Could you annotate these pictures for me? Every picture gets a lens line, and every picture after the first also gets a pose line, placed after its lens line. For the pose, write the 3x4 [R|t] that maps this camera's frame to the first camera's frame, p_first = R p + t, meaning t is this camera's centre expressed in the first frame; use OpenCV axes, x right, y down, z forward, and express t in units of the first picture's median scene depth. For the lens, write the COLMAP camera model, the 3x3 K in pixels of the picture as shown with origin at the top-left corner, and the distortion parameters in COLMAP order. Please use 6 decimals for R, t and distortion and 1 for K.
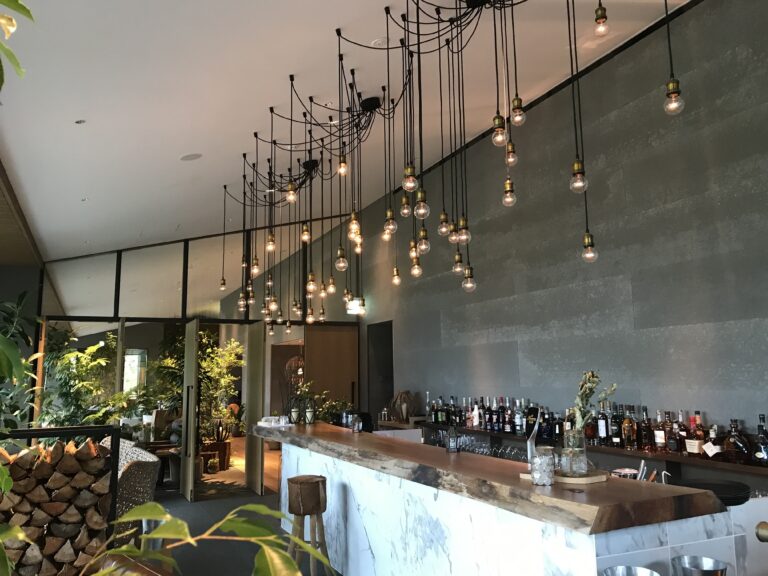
lens RADIAL K [[625.9, 0, 384.1], [0, 625.9, 286.6], [0, 0, 1]] dist [0.029464, -0.022716]
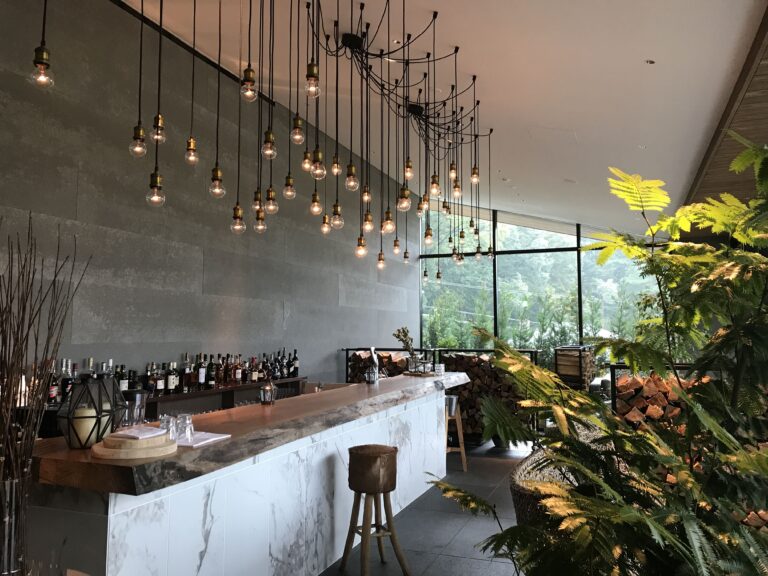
lens RADIAL K [[625.9, 0, 383.8], [0, 625.9, 287.8], [0, 0, 1]] dist [0.029464, -0.022716]
pose [[-0.698827, 0.066825, 0.712163, -0.655132], [-0.089931, 0.979518, -0.180159, 0.222978], [-0.709615, -0.189945, -0.678504, 1.431404]]
